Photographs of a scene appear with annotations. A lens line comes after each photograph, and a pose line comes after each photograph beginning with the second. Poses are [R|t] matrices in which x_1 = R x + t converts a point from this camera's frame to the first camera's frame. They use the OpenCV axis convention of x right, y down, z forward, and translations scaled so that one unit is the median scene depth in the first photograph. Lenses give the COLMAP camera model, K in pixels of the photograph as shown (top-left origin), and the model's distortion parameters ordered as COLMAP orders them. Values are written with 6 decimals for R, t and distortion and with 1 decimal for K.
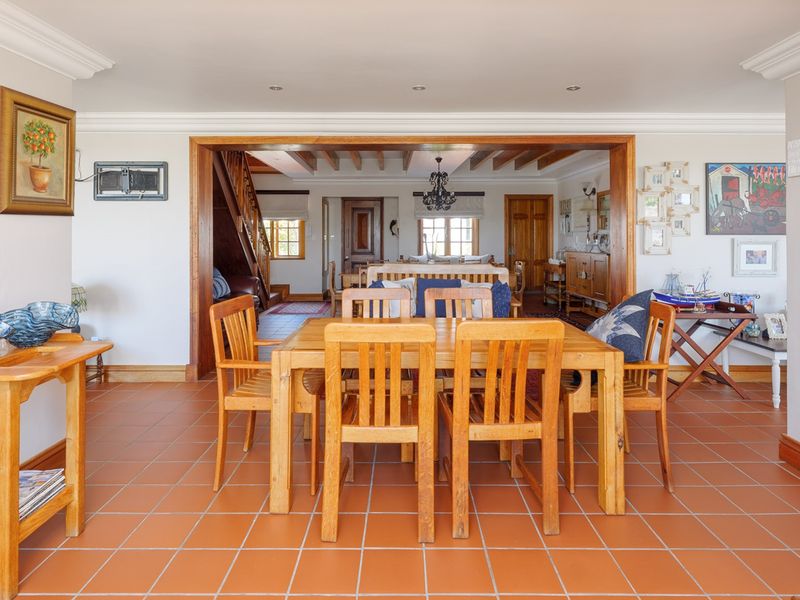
lens RADIAL K [[481.9, 0, 399.0], [0, 481.9, 231.8], [0, 0, 1]] dist [-0.002420, 0.001172]
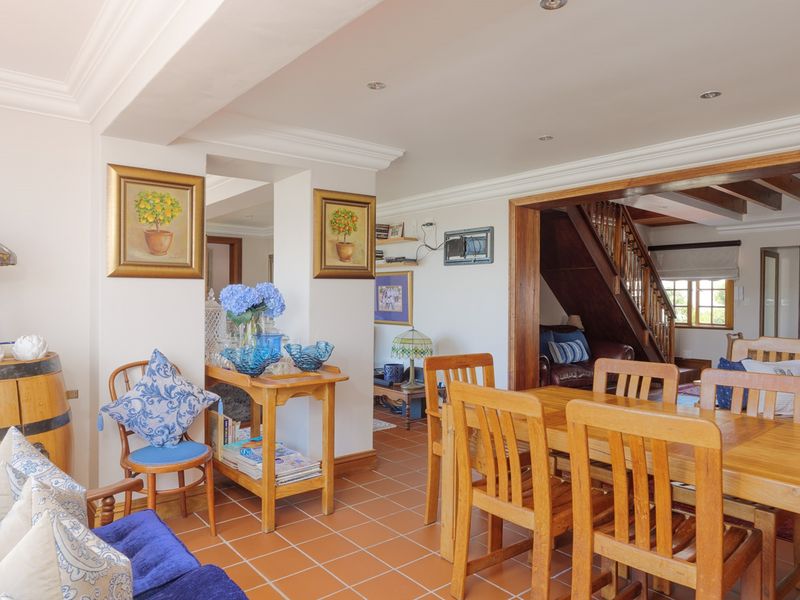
lens RADIAL K [[536.8, 0, 405.3], [0, 536.8, 300.7], [0, 0, 1]] dist [-0.010074, 0.001505]
pose [[0.644153, 0.009646, -0.764836, 0.297615], [-0.002624, 0.999942, 0.010401, 0.005868], [0.764892, -0.004693, 0.644141, 0.096368]]
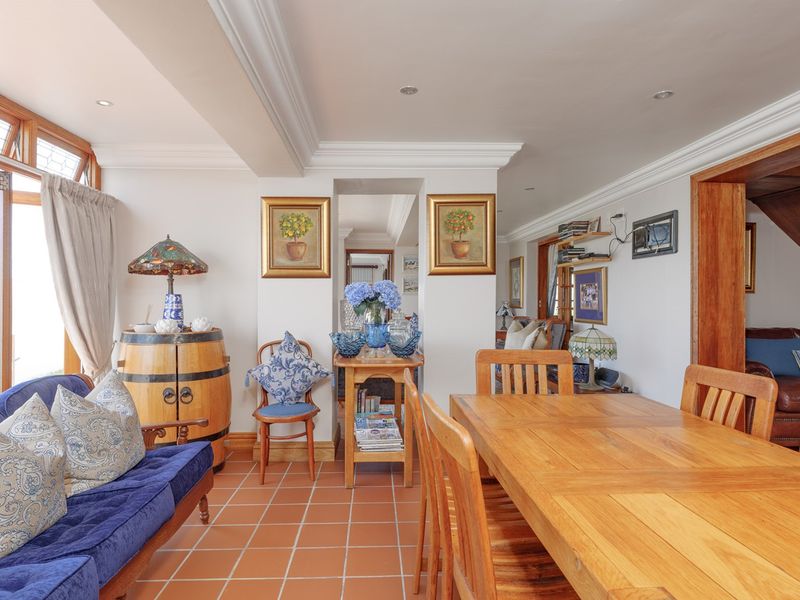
lens RADIAL K [[481.9, 0, 396.5], [0, 481.9, 298.9], [0, 0, 1]] dist [-0.002420, 0.001172]
pose [[0.053033, -0.001541, -0.998592, 0.396693], [0.002163, 0.999997, -0.001428, 0.022367], [0.998590, -0.002085, 0.053036, 0.429434]]
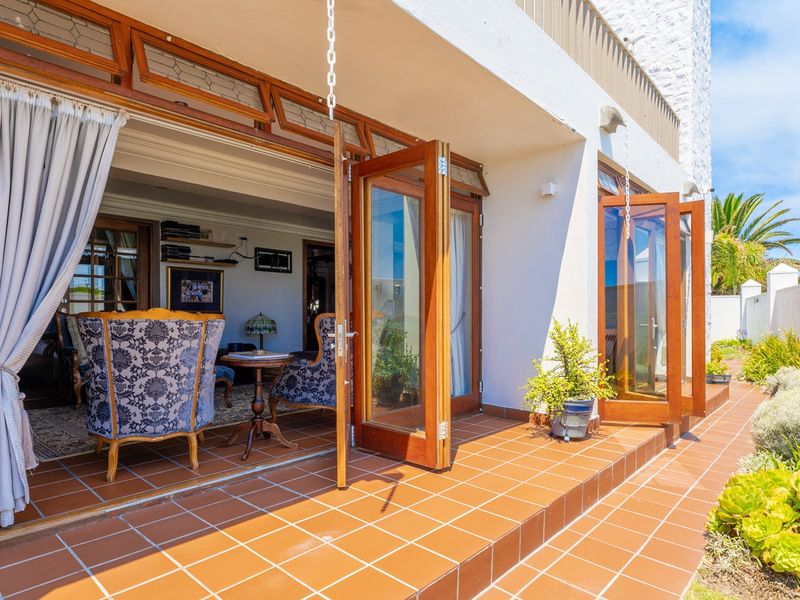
lens RADIAL K [[484.0, 0, 400.0], [0, 484.0, 303.8], [0, 0, 1]] dist [0.000739, 0.000063]
pose [[0.666520, 0.016800, 0.745298, -1.551504], [-0.011396, 0.999859, -0.012348, 0.065695], [-0.745400, -0.000263, 0.666618, -0.490002]]
